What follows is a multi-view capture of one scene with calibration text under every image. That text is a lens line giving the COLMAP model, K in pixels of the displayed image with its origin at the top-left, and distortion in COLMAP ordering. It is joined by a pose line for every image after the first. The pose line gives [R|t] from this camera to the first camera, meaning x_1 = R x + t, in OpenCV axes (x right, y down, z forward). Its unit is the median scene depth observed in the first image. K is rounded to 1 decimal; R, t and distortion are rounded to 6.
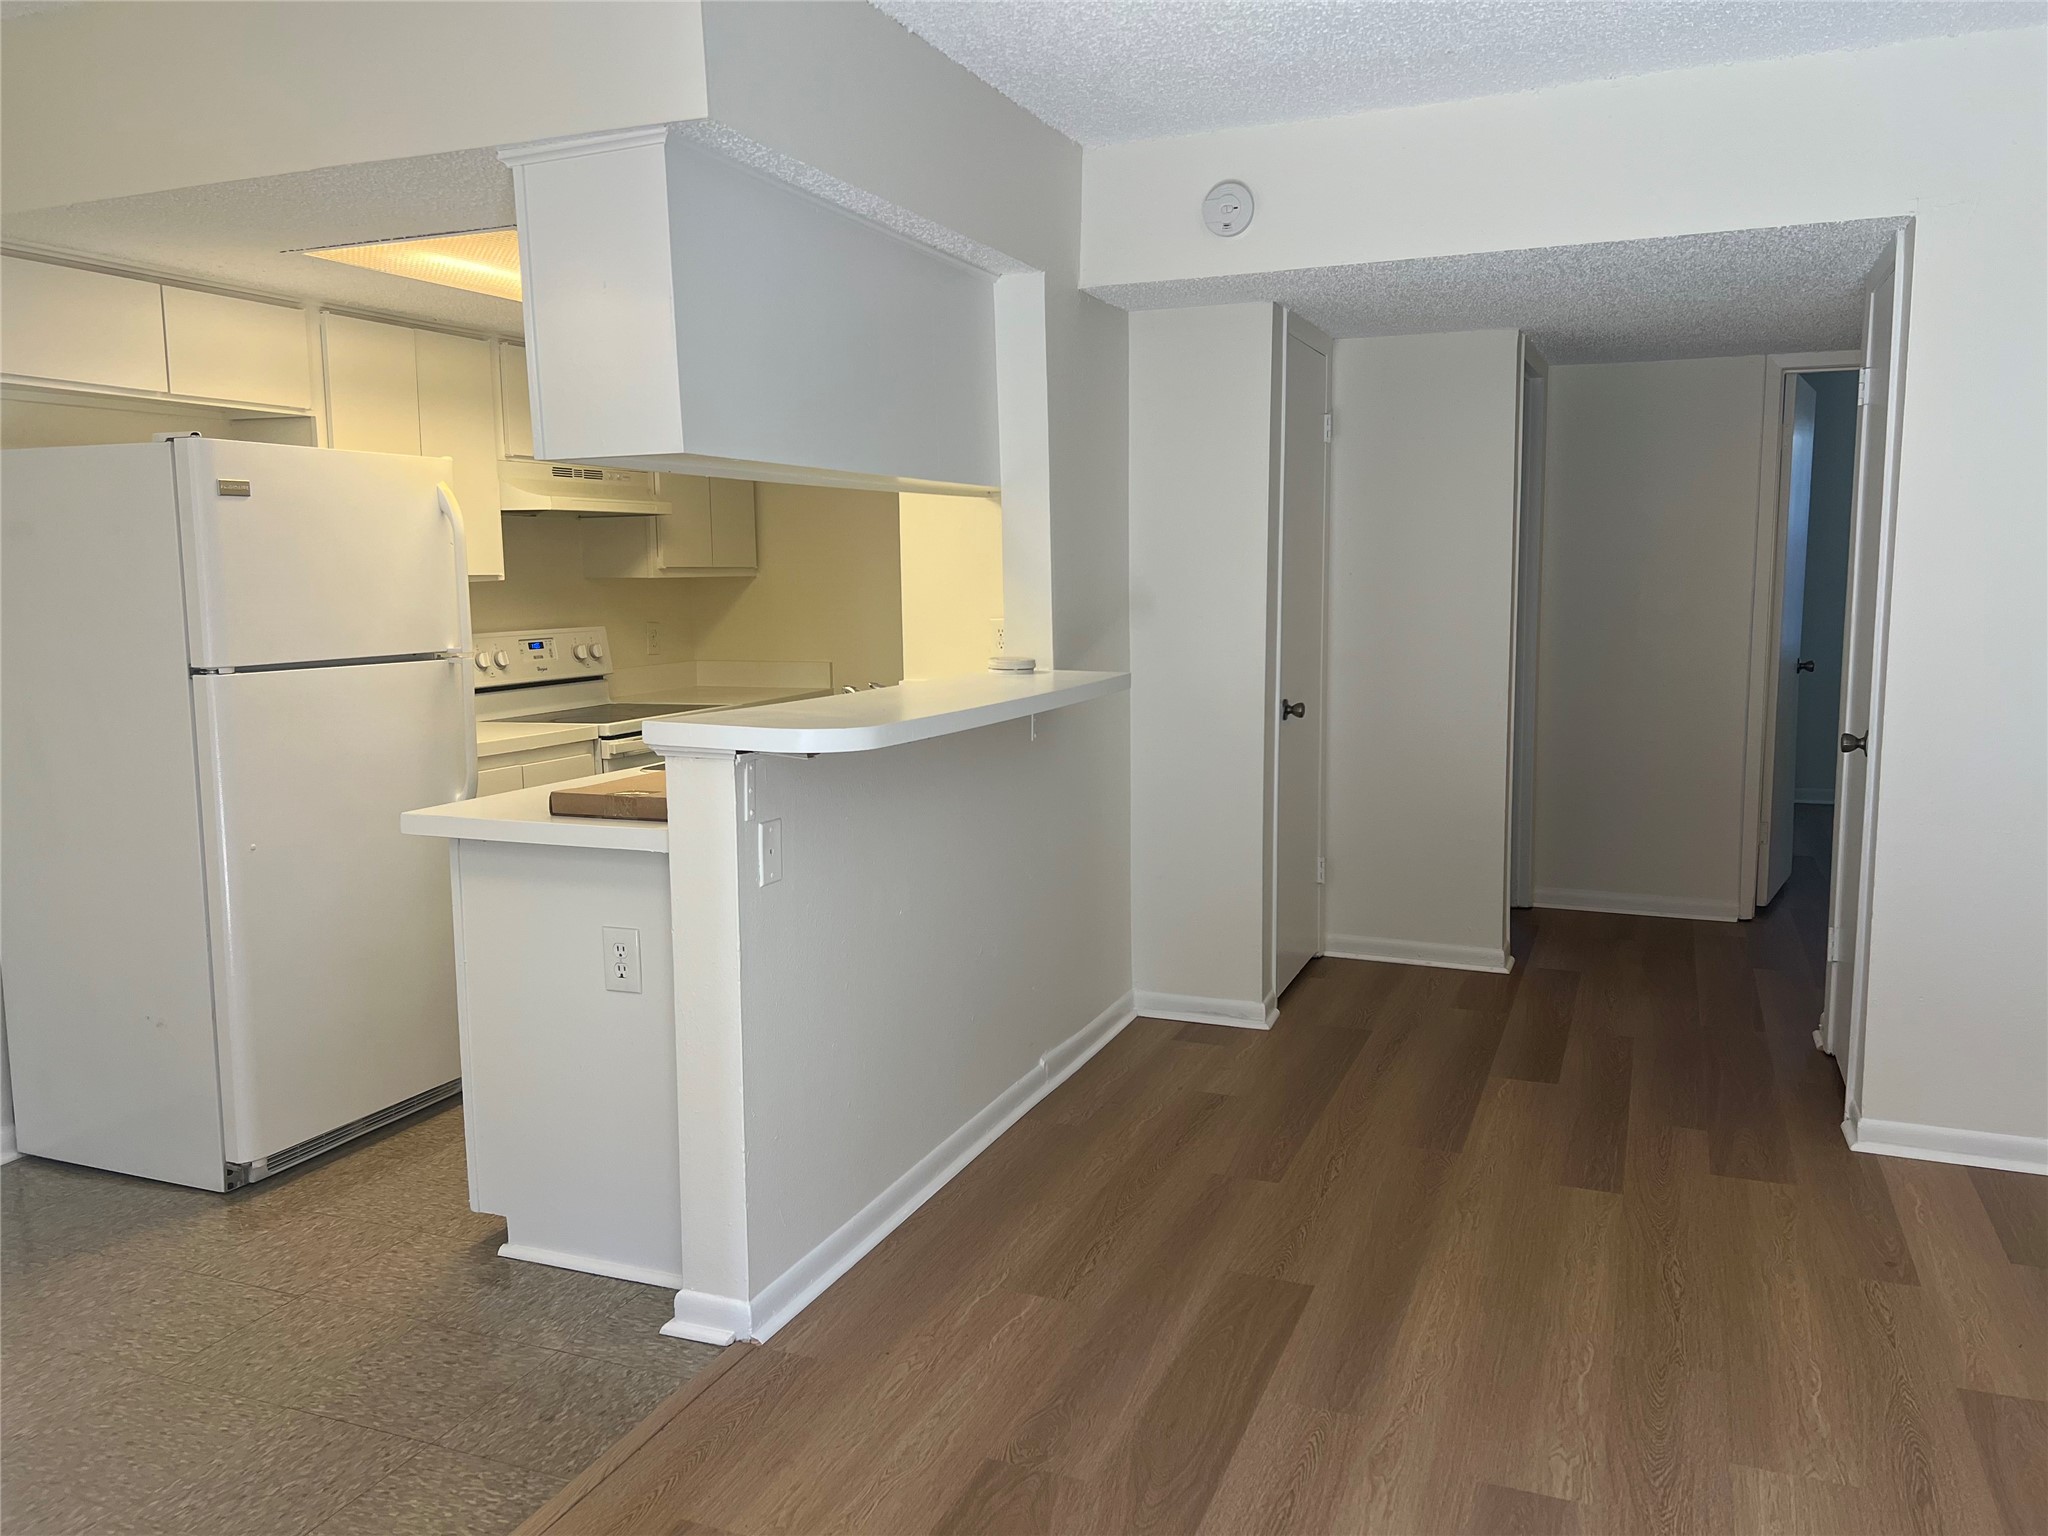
lens RADIAL K [[1544.9, 0, 1024.0], [0, 1544.9, 768.0], [0, 0, 1]] dist [0.070753, -0.069119]
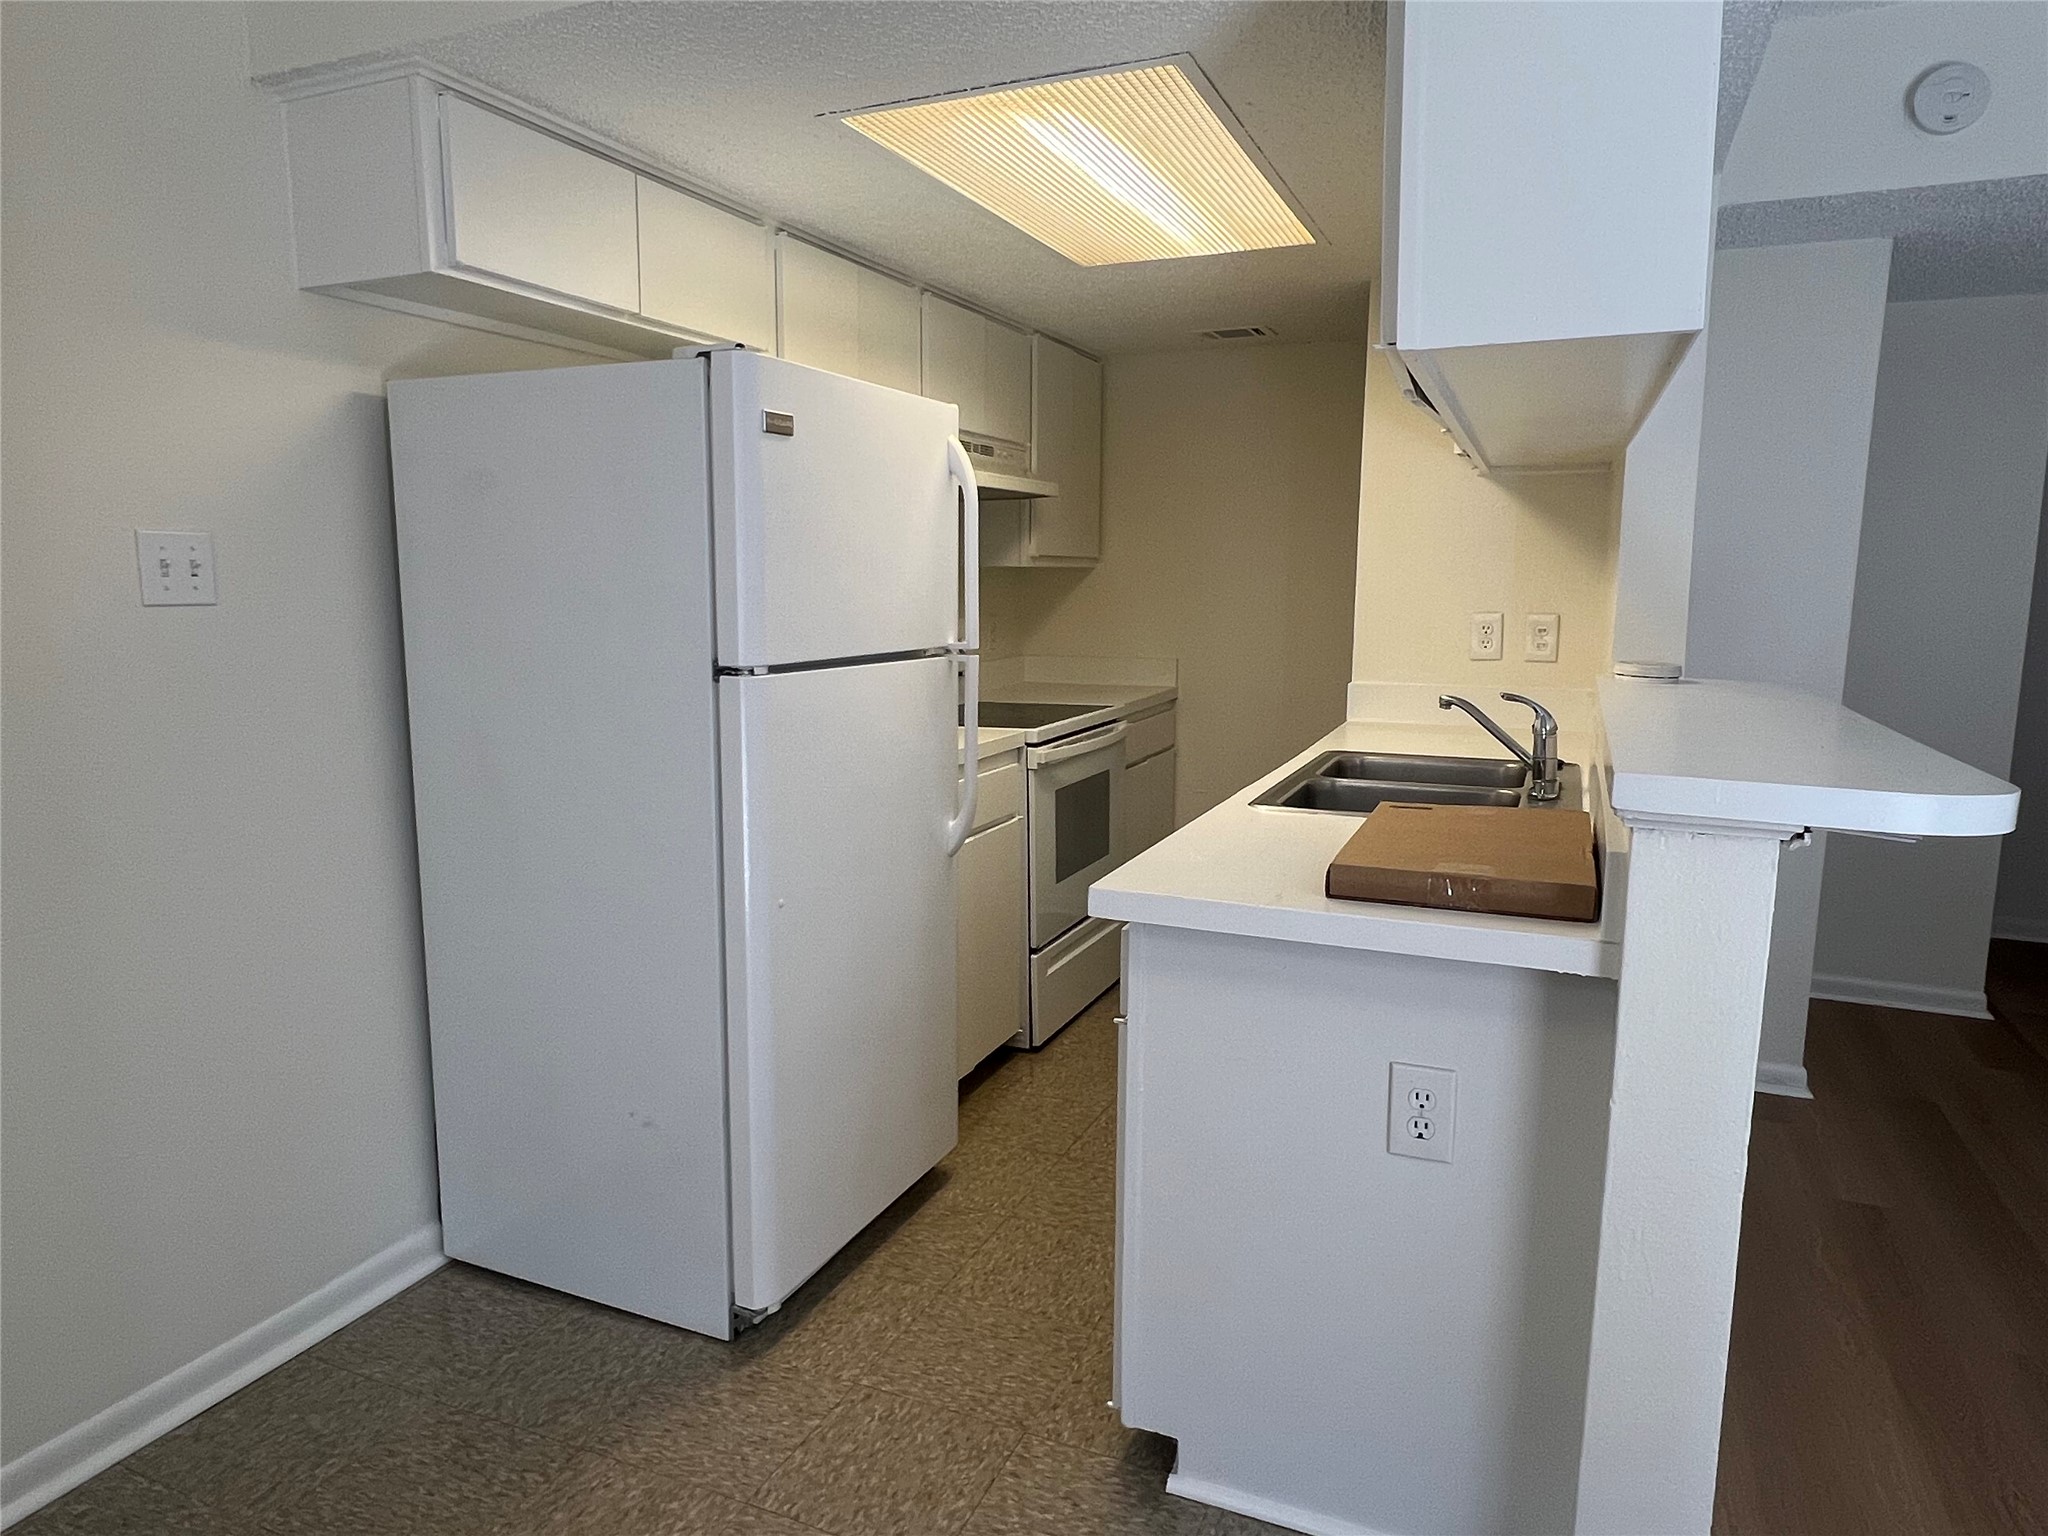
lens RADIAL K [[1272.3, 0, 1015.0], [0, 1272.3, 773.0], [0, 0, 1]] dist [0.000223, -0.000681]
pose [[0.999685, 0.016595, -0.018821, -0.337811], [-0.016113, 0.999546, 0.025470, -0.027587], [0.019235, -0.025159, 0.999498, 0.355289]]
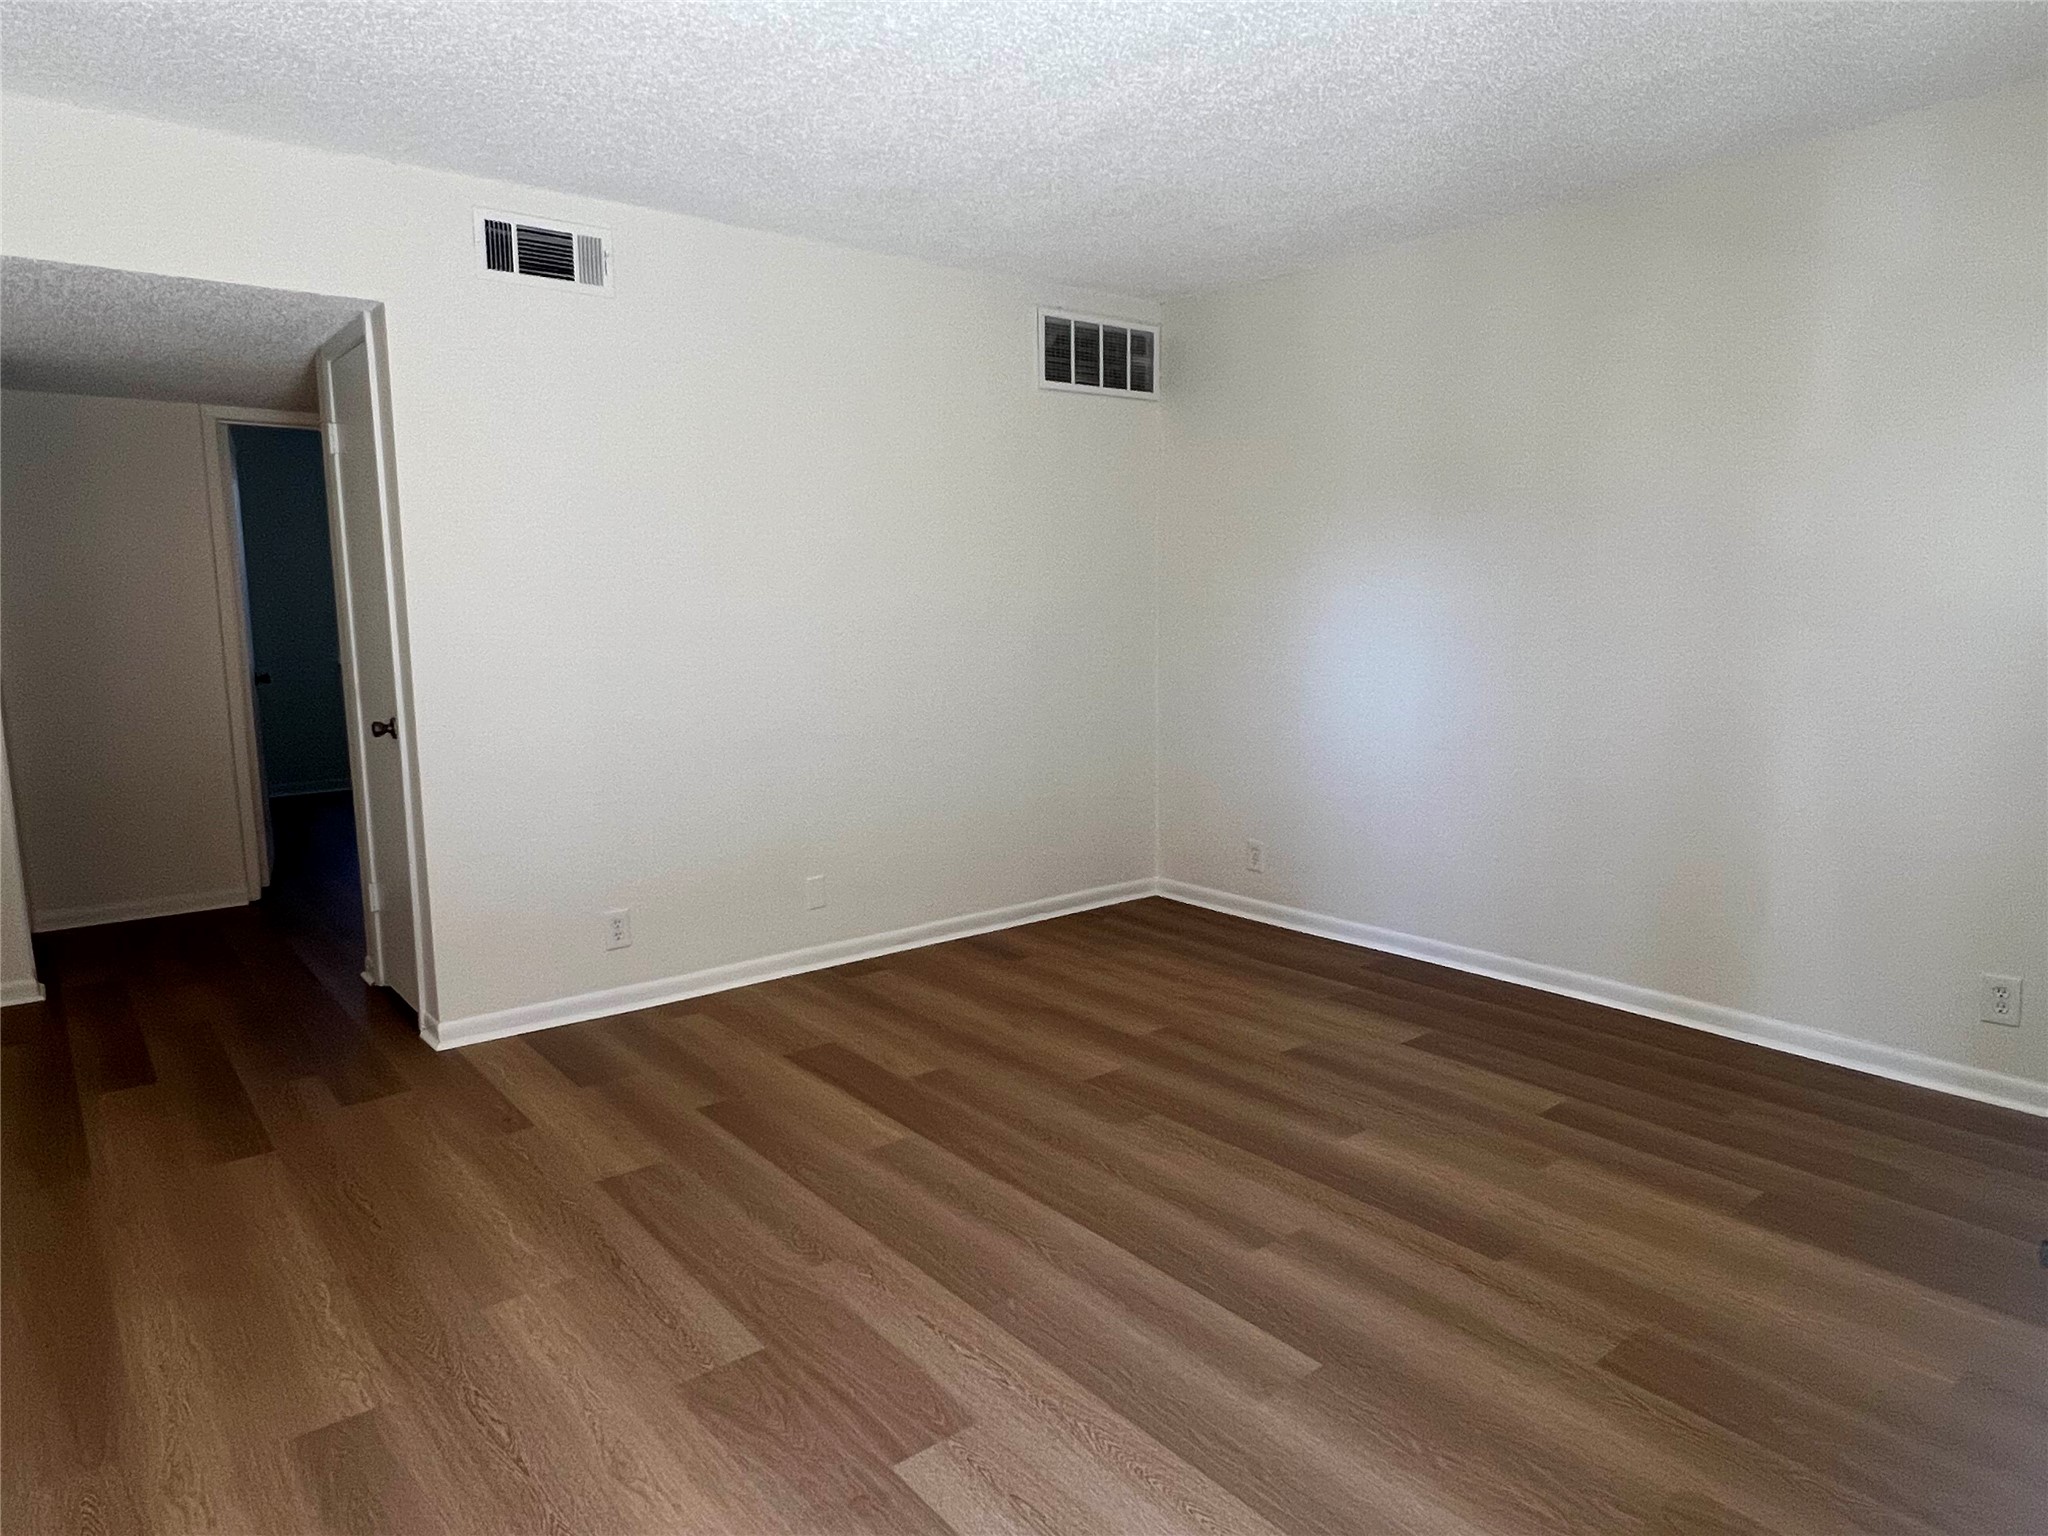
lens RADIAL K [[1272.3, 0, 1015.0], [0, 1272.3, 773.0], [0, 0, 1]] dist [0.000223, -0.000681]
pose [[0.485163, -0.116999, 0.866561, -0.100019], [0.115946, 0.990865, 0.068867, 0.006997], [-0.866702, 0.067063, 0.494297, 0.081534]]
